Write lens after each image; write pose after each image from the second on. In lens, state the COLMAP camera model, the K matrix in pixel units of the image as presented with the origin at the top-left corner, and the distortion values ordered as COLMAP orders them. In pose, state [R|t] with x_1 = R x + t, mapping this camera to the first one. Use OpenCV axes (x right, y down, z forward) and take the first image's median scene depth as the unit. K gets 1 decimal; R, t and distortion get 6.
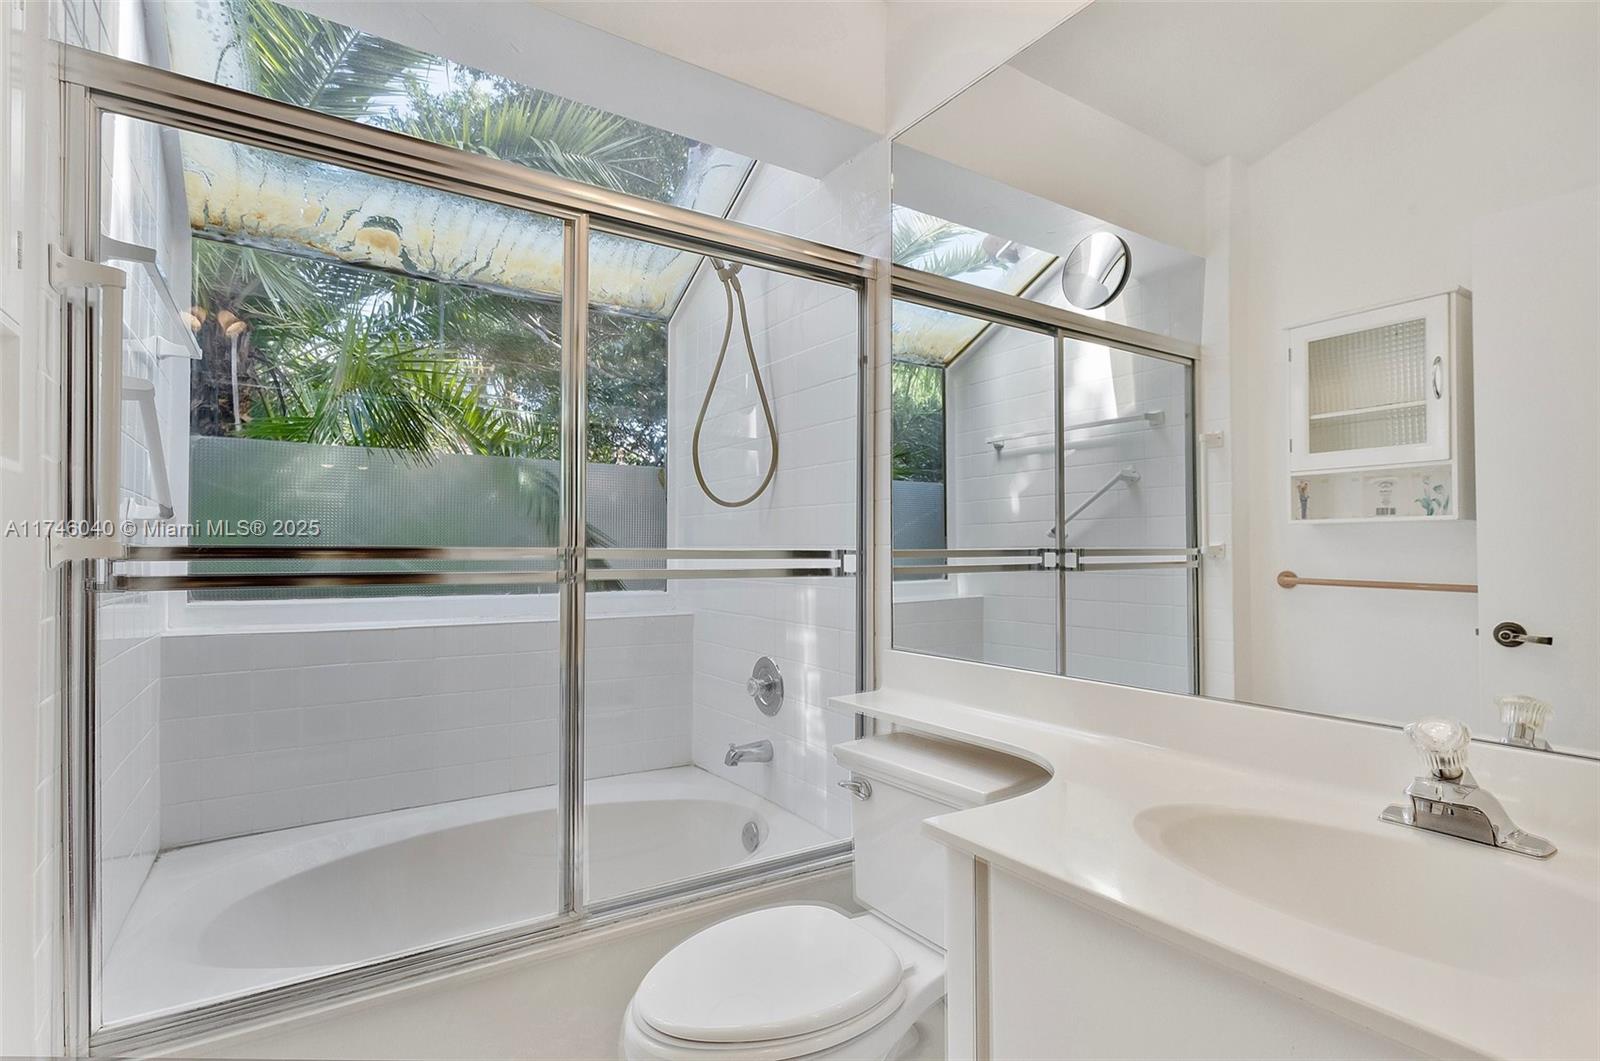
lens RADIAL K [[774.0, 0, 810.5], [0, 774.0, 546.5], [0, 0, 1]] dist [-0.000656, -0.000511]
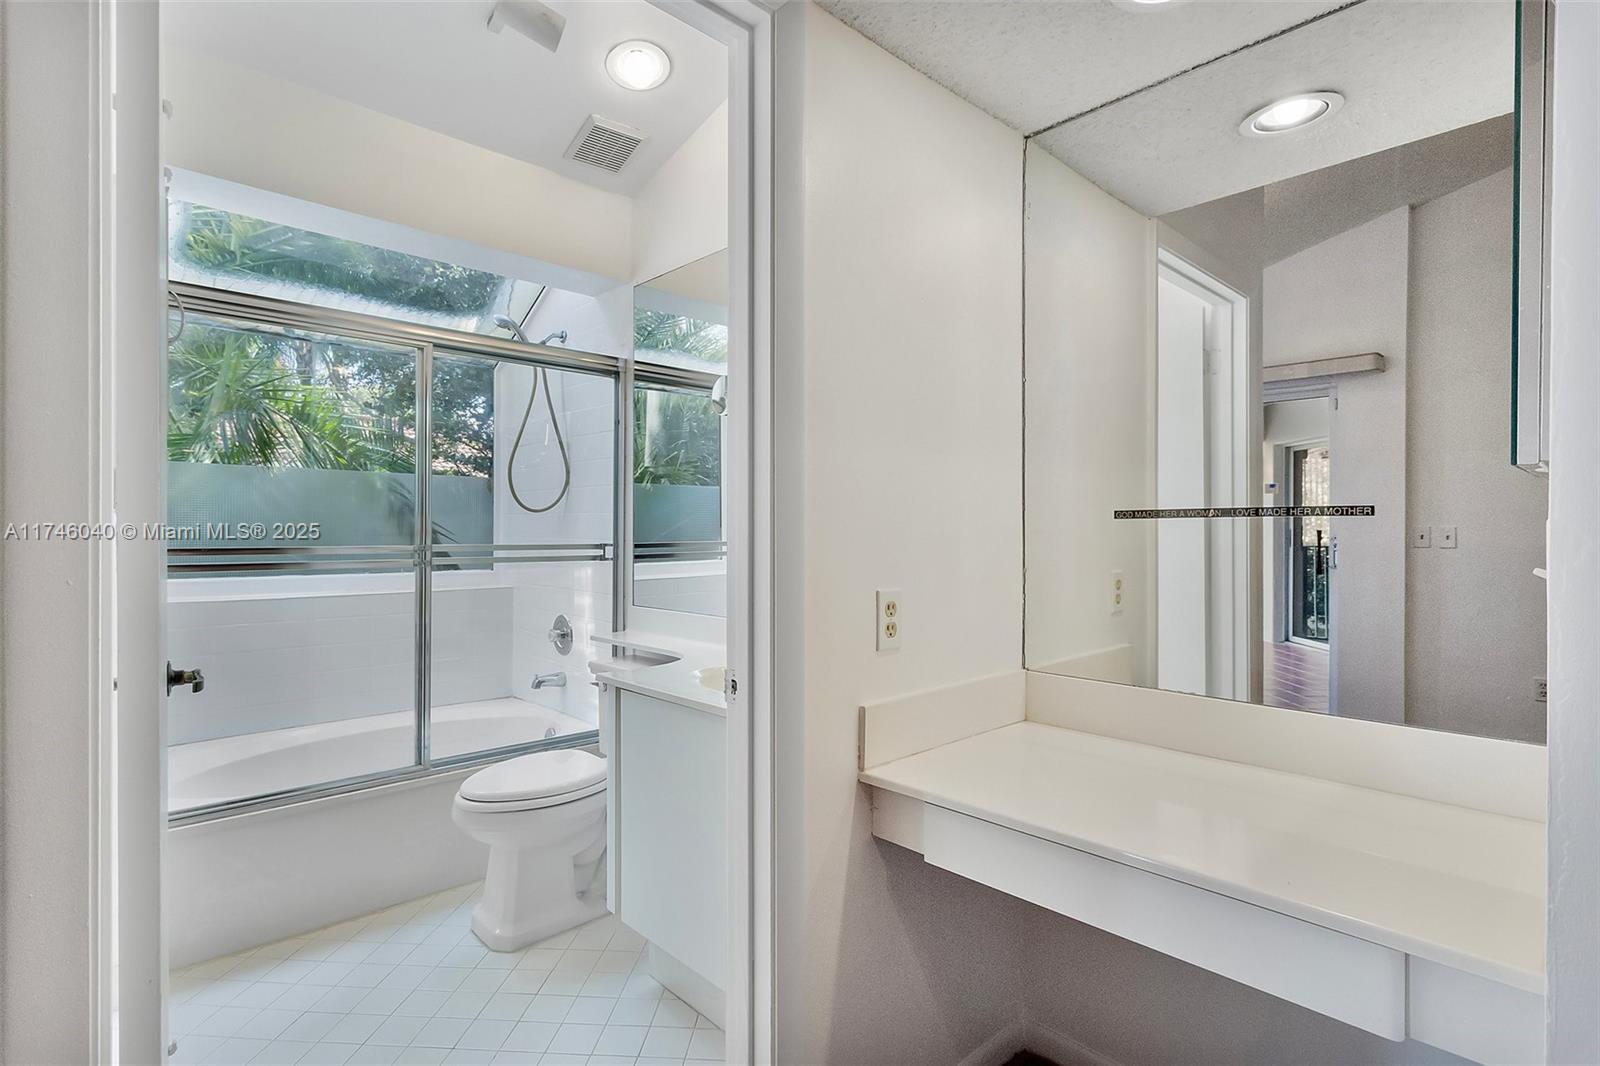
lens RADIAL K [[761.8, 0, 800.0], [0, 761.8, 533.0], [0, 0, 1]] dist [-0.000924, -0.000602]
pose [[0.986322, -0.007858, 0.164644, 0.175696], [0.007938, 0.999968, 0.000171, -0.014370], [-0.164640, 0.001138, 0.986353, -0.591142]]
